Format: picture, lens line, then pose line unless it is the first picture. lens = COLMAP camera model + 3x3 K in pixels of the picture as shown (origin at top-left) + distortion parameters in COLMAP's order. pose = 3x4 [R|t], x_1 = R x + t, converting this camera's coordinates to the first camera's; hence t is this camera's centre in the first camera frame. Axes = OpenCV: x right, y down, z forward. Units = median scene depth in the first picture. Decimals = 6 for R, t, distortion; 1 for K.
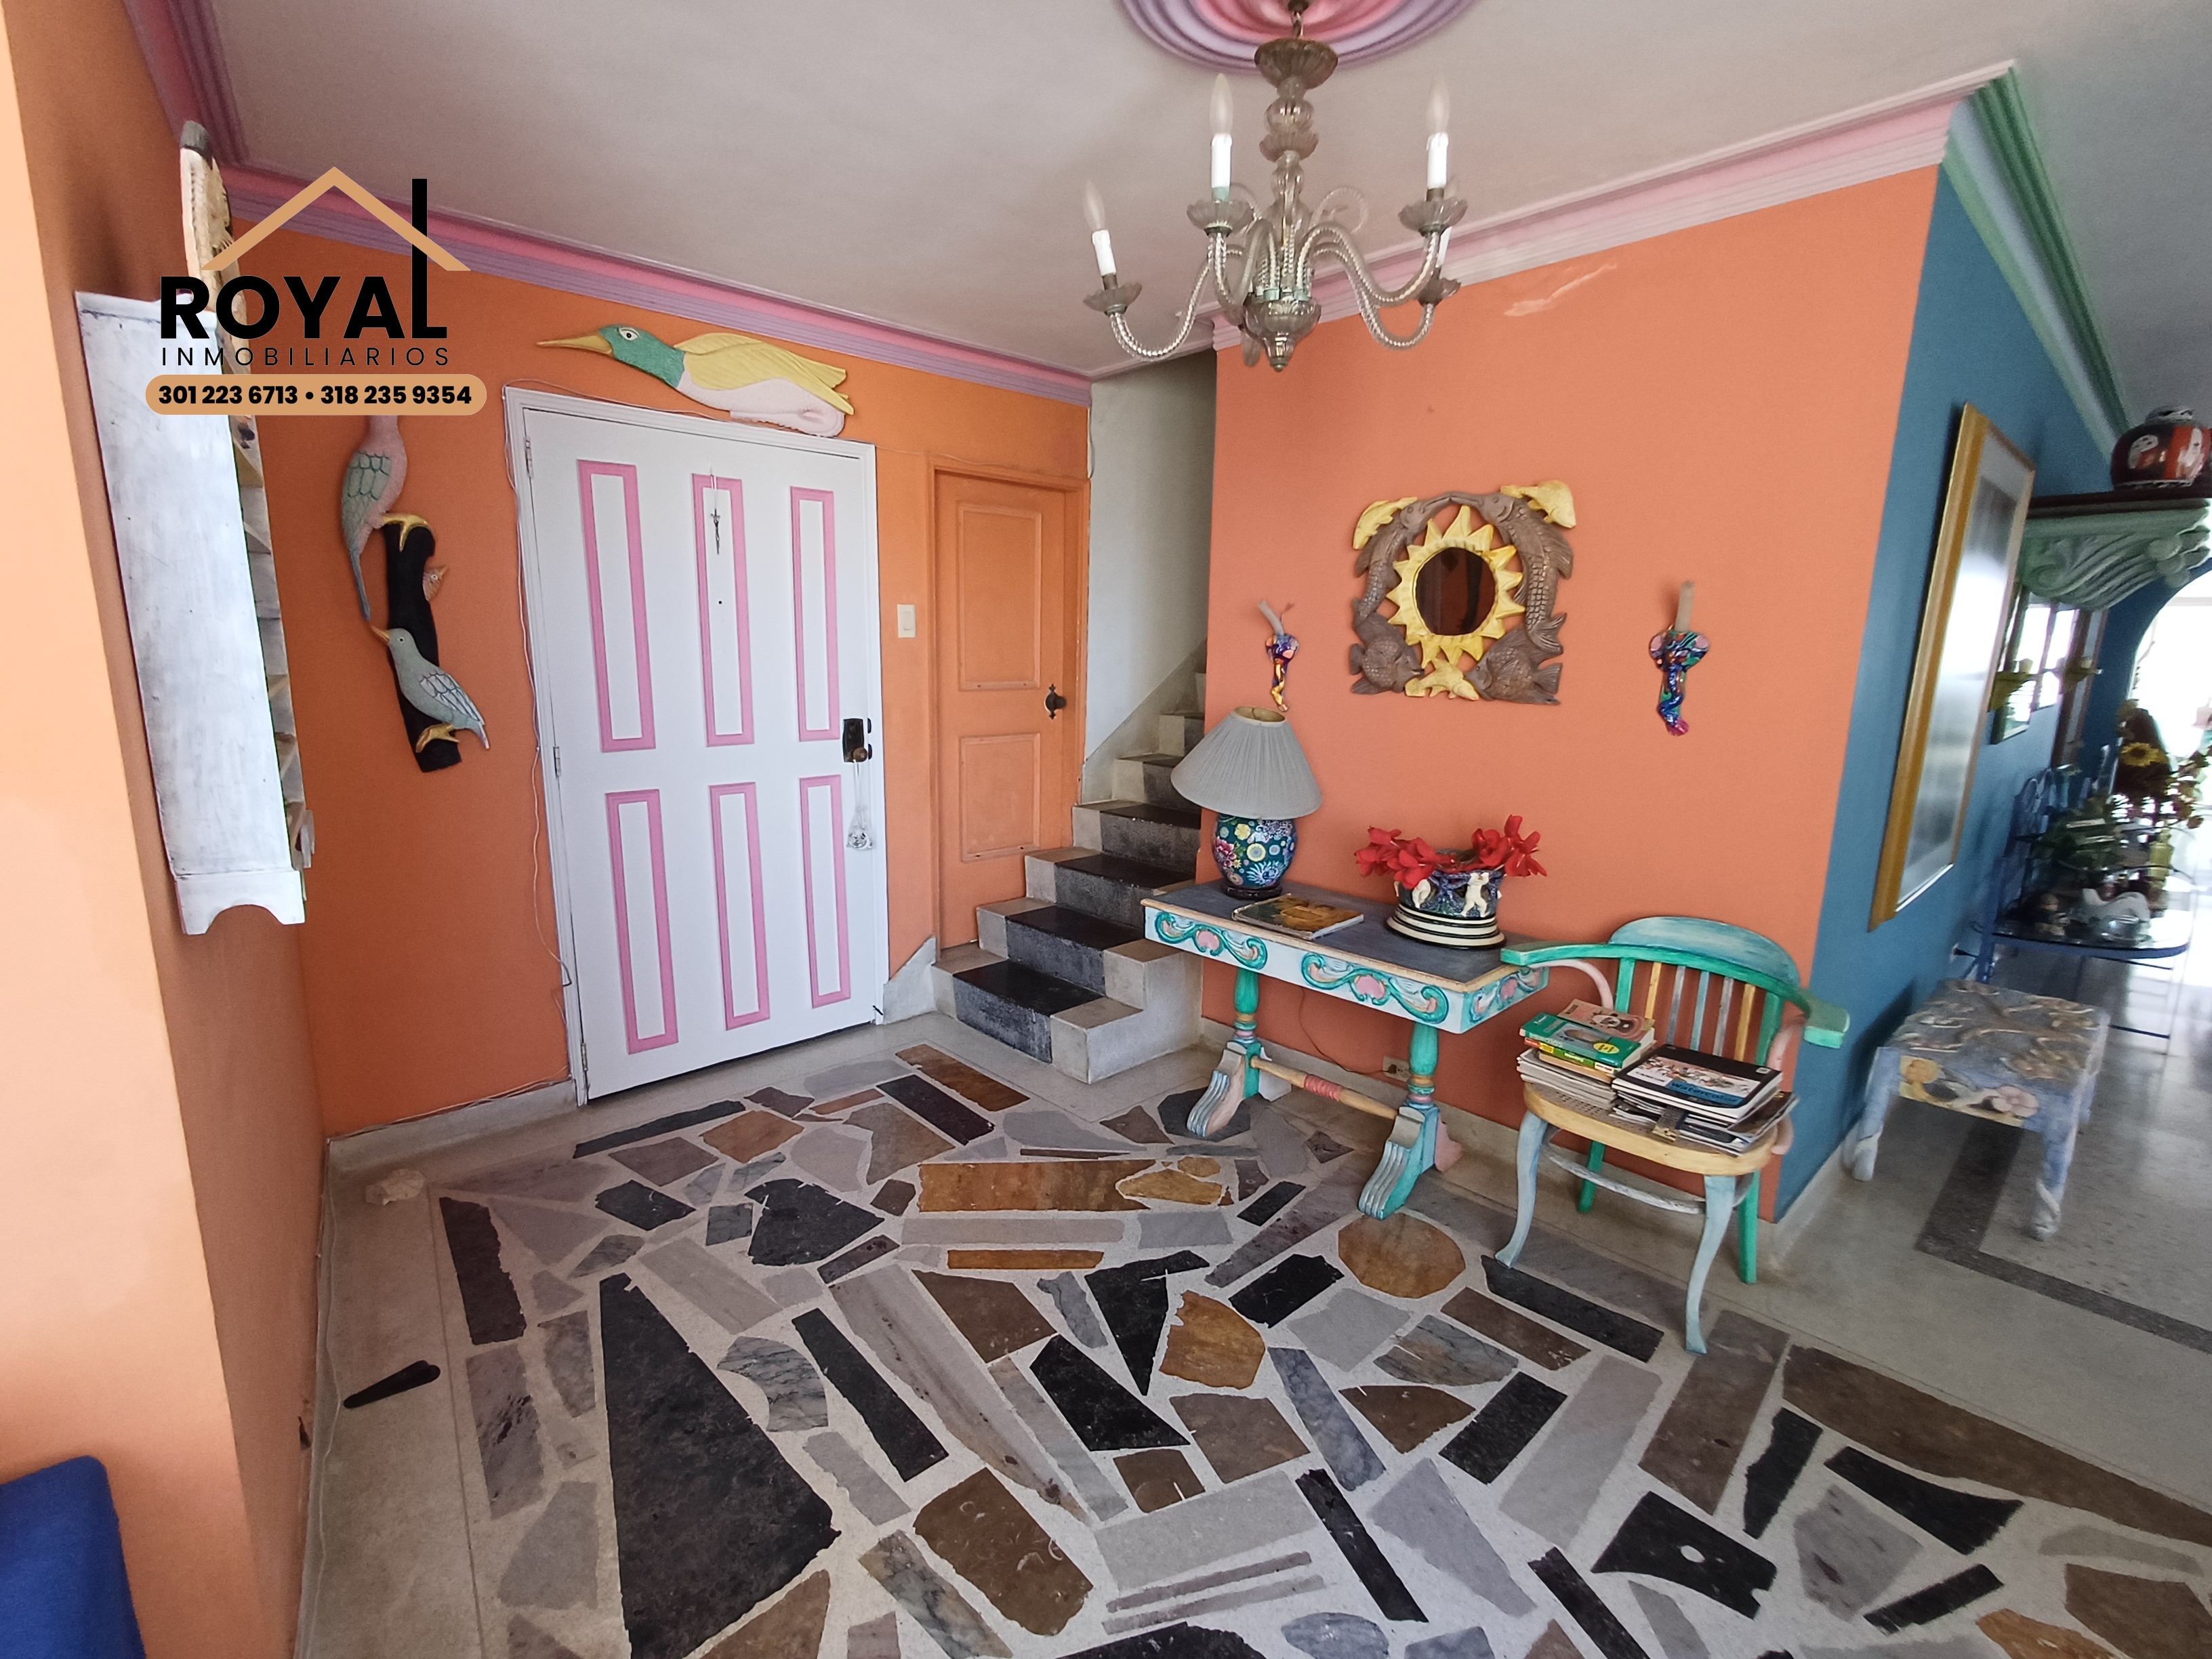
lens RADIAL K [[1007.9, 0, 1109.4], [0, 1007.9, 824.8], [0, 0, 1]] dist [0.009119, 0.000290]
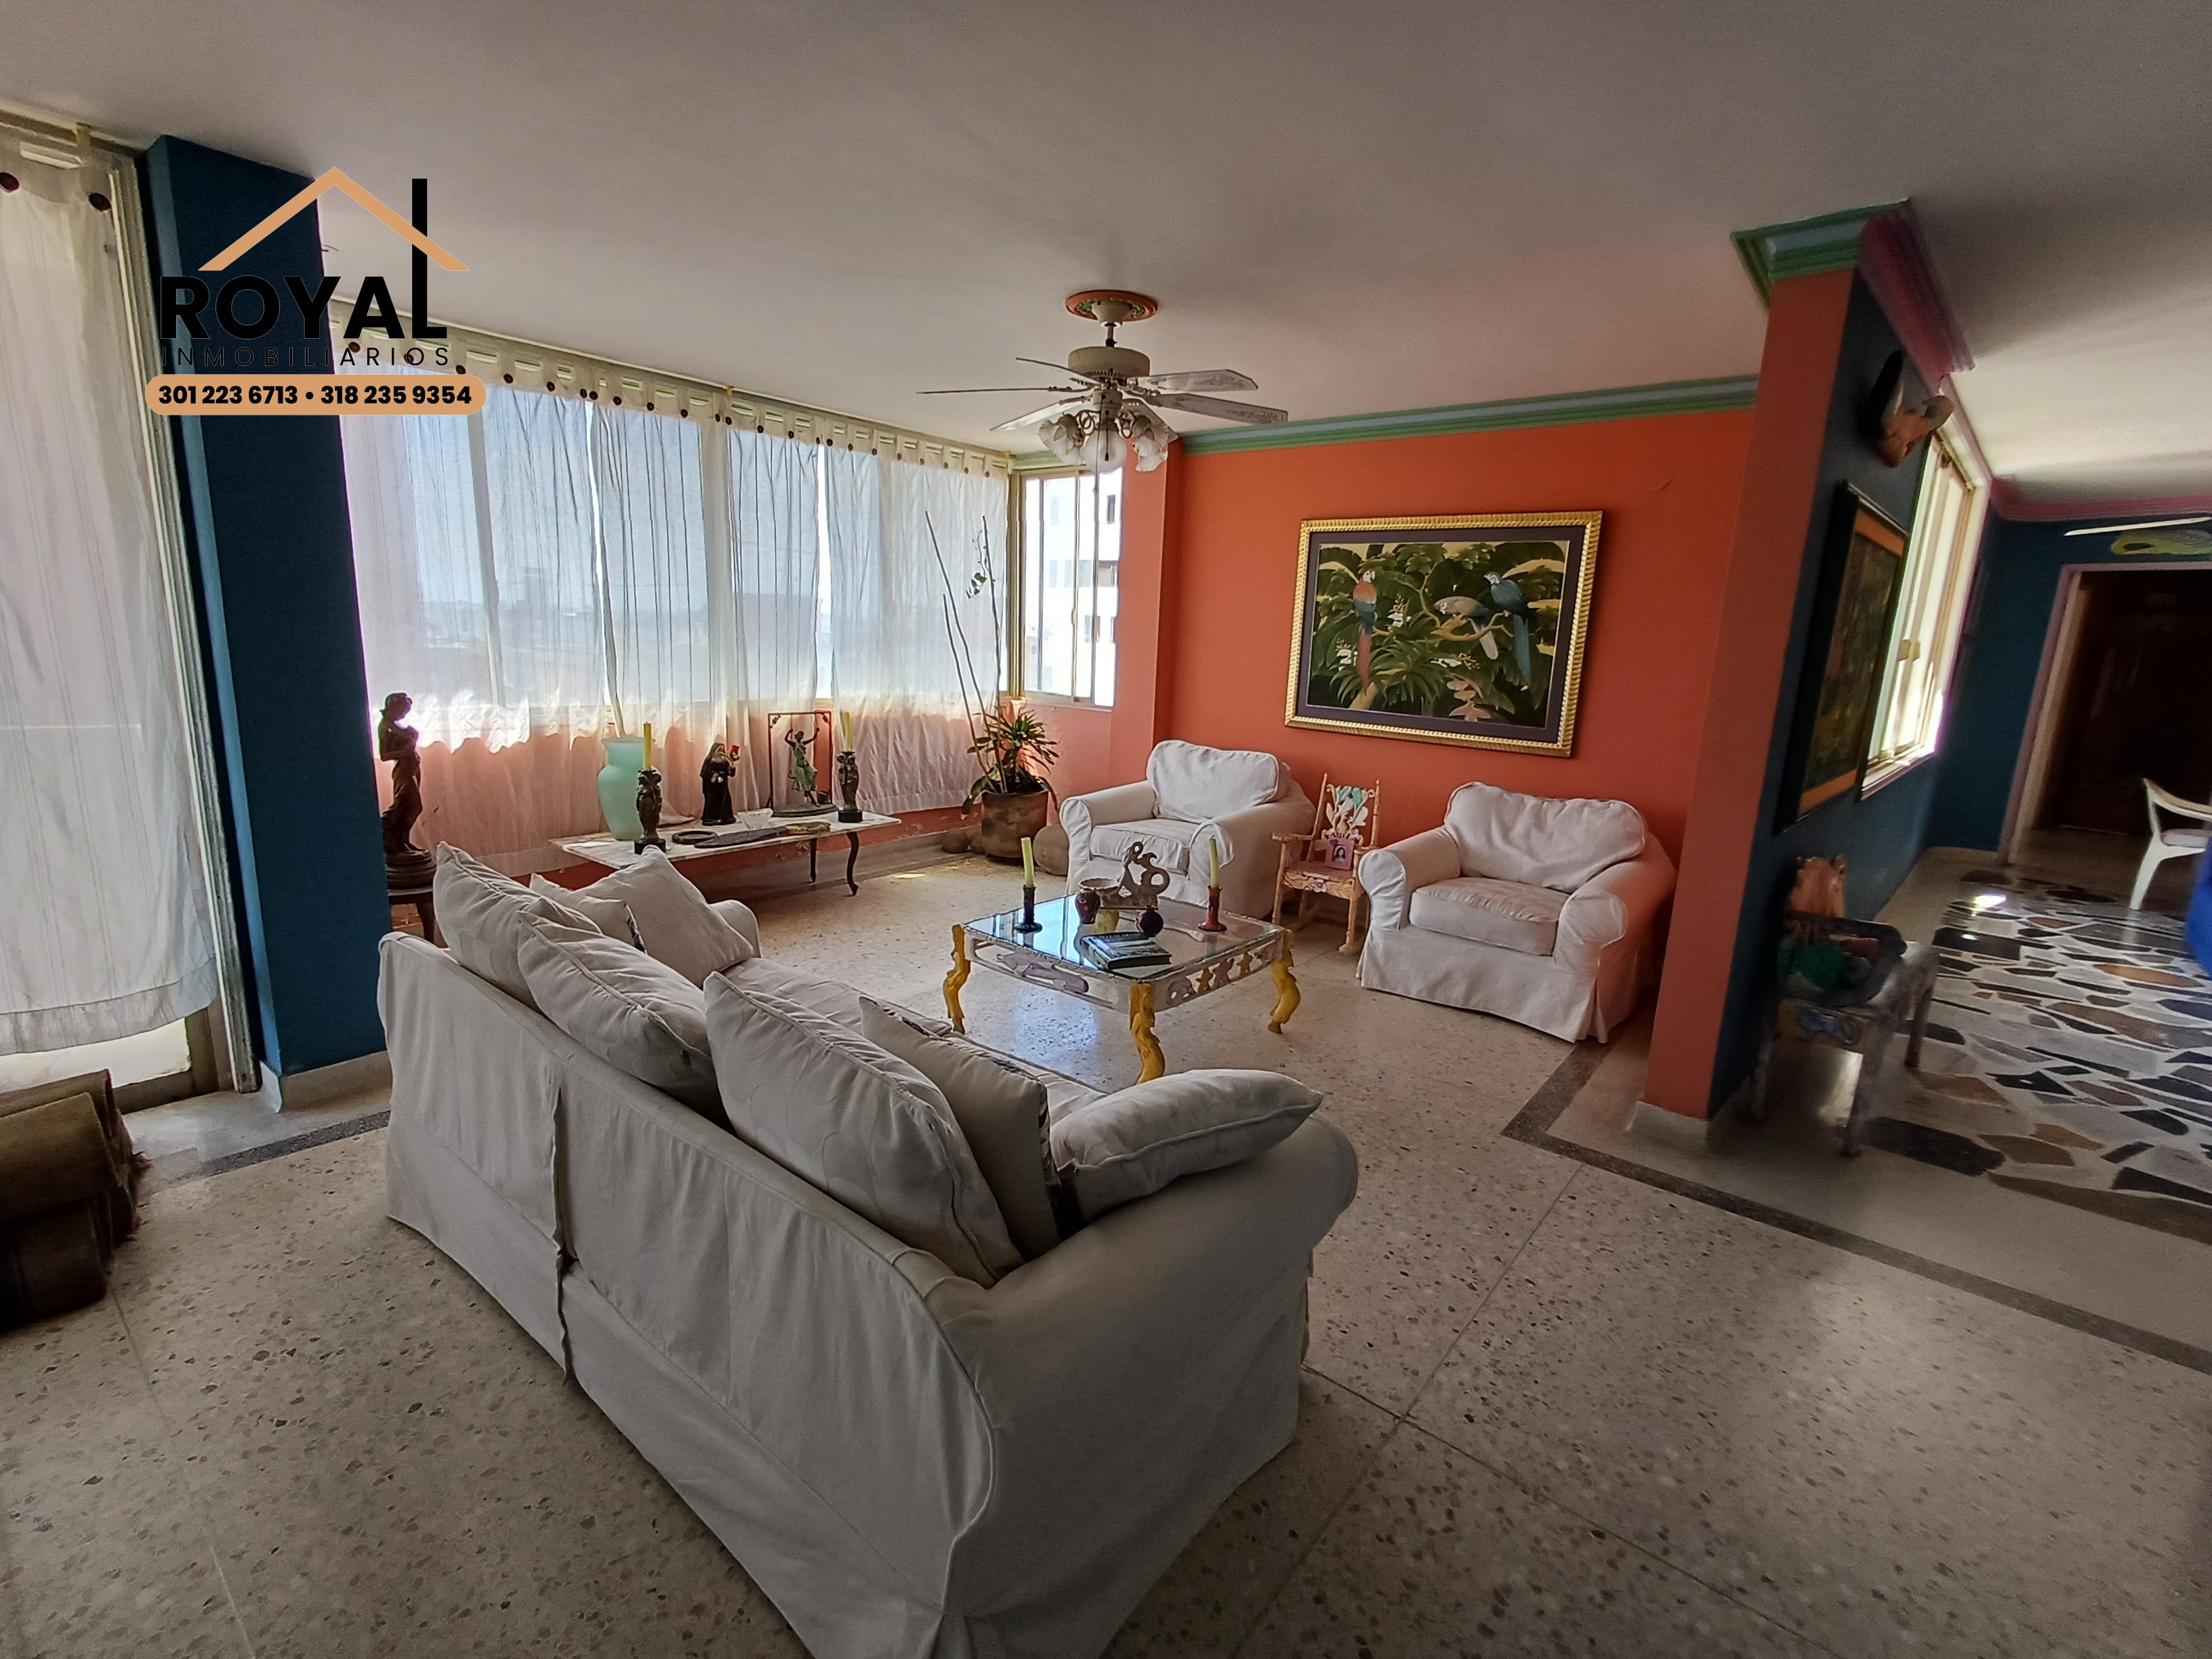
lens RADIAL K [[1007.9, 0, 1099.5], [0, 1007.9, 831.4], [0, 0, 1]] dist [0.009119, 0.000290]
pose [[-0.989723, -0.034070, -0.138877, 2.196185], [-0.083827, 0.925057, 0.370463, -0.257105], [0.115848, 0.378297, -0.918407, 1.679625]]
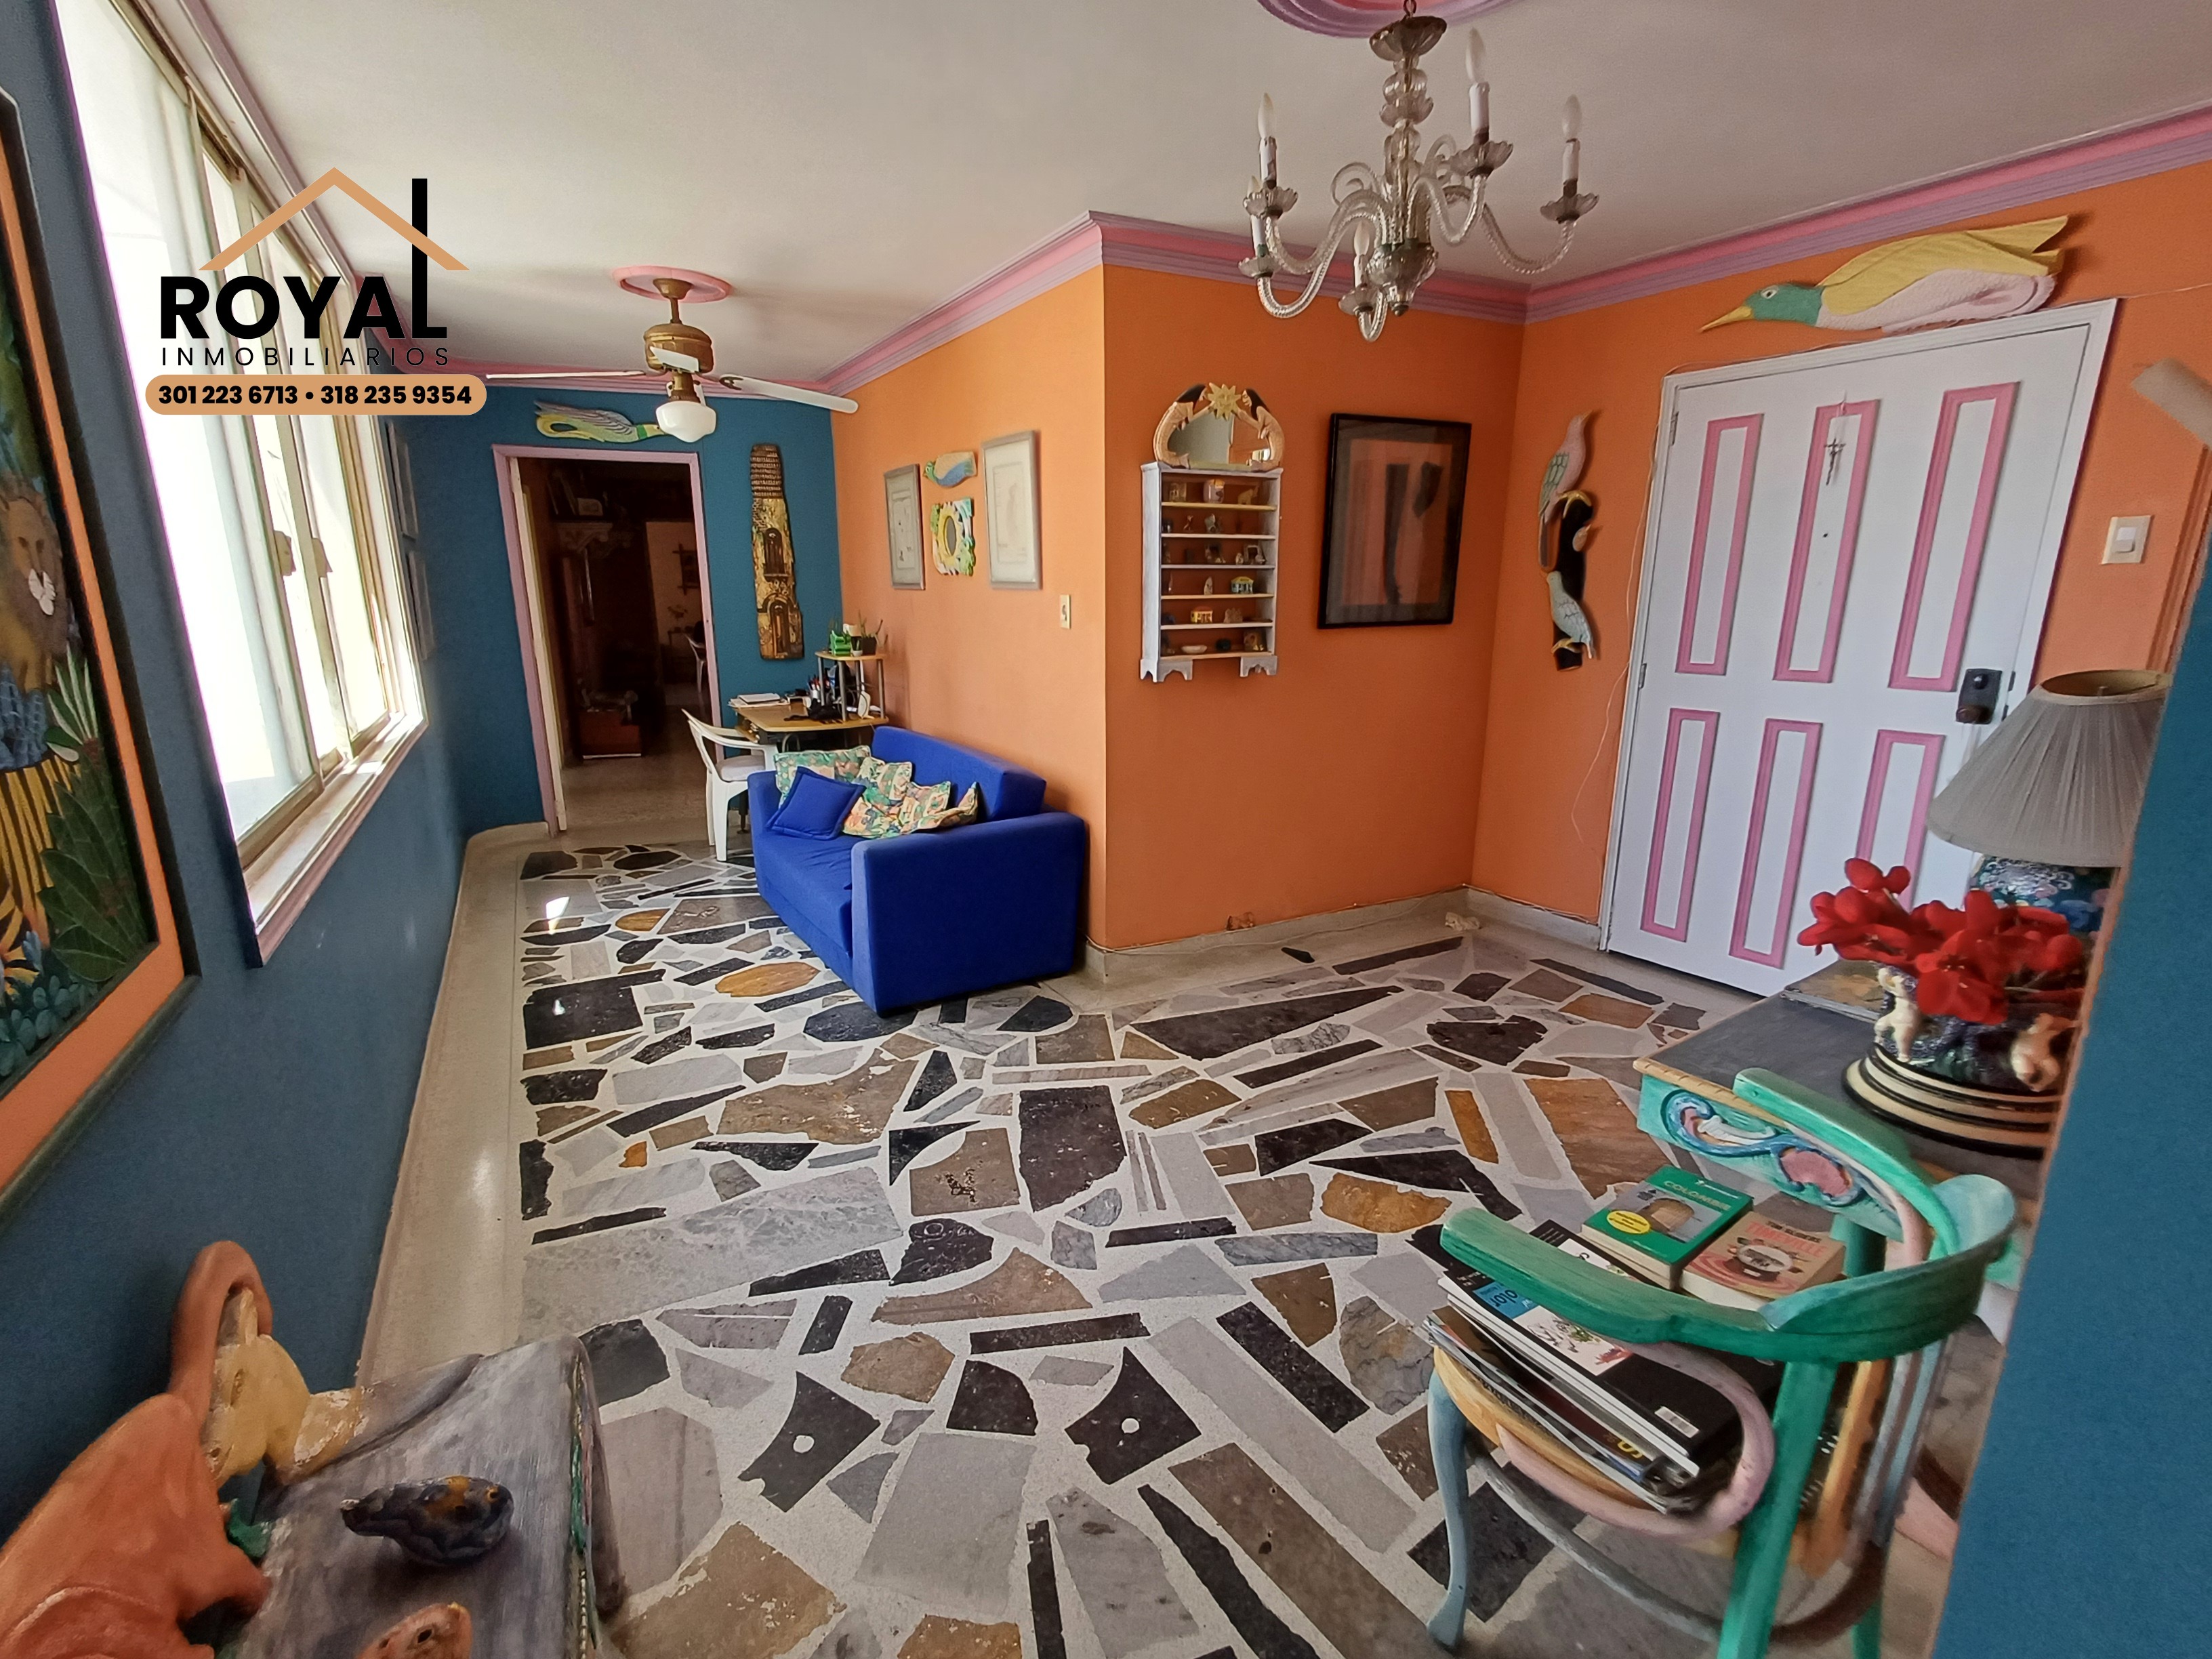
lens RADIAL K [[1007.9, 0, 1086.3], [0, 1007.9, 829.8], [0, 0, 1]] dist [0.009119, 0.000290]
pose [[-0.184594, 0.218519, -0.958214, 1.100081], [-0.178967, 0.951195, 0.251395, -0.096810], [0.966383, 0.217895, -0.136477, 0.728800]]
